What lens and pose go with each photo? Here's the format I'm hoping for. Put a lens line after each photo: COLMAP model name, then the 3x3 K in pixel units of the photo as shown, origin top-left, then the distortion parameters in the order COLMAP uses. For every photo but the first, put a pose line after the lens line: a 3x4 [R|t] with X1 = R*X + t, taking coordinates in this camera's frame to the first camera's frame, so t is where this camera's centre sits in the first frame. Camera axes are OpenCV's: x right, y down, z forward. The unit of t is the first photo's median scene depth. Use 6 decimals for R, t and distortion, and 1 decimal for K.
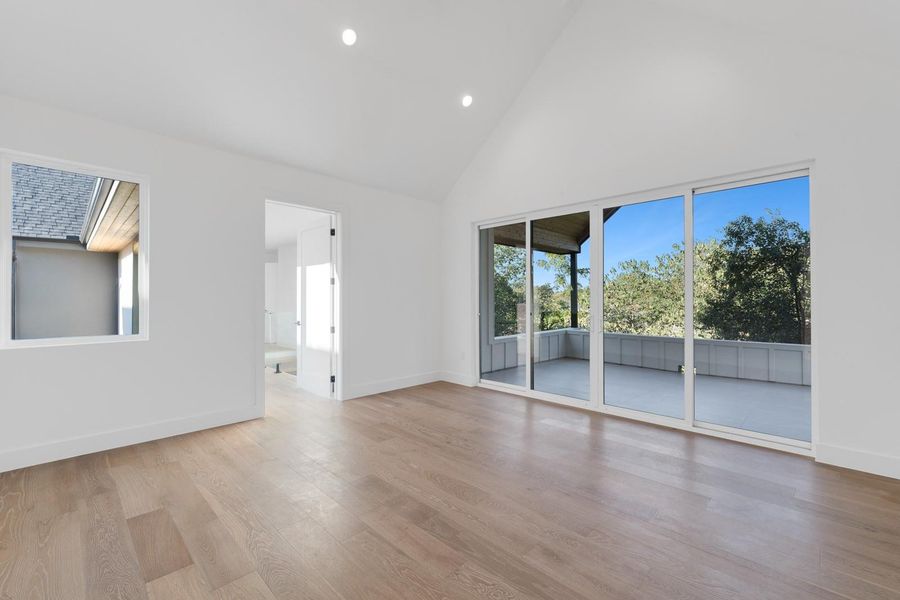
lens RADIAL K [[380.8, 0, 449.3], [0, 380.8, 303.7], [0, 0, 1]] dist [-0.000486, 0.000521]
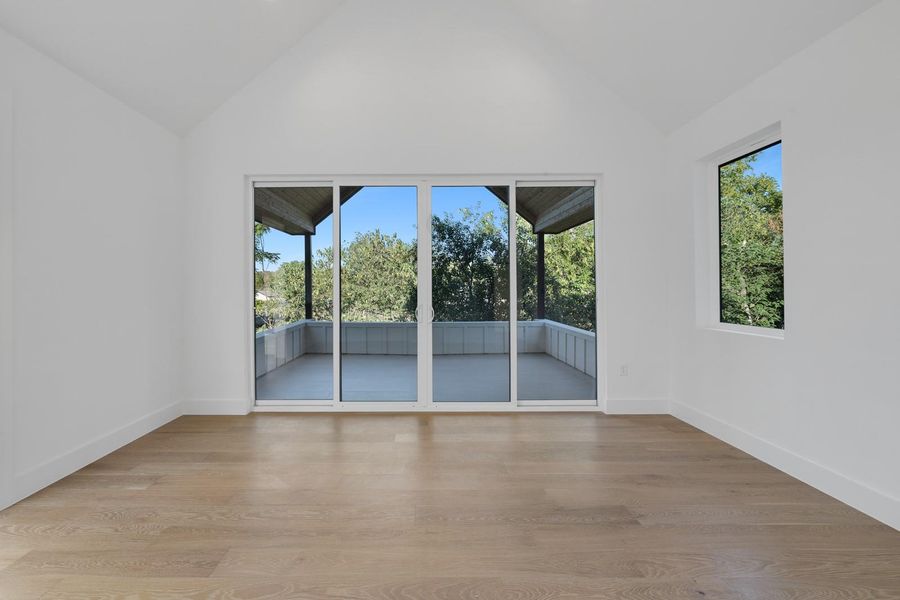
lens RADIAL K [[400.0, 0, 423.9], [0, 400.0, 286.9], [0, 0, 1]] dist [0.000254, 0.000269]
pose [[0.712714, -0.003832, 0.701445, -0.160679], [0.011524, 0.999914, -0.006247, -0.002358], [-0.701361, 0.012535, 0.712696, 0.193716]]
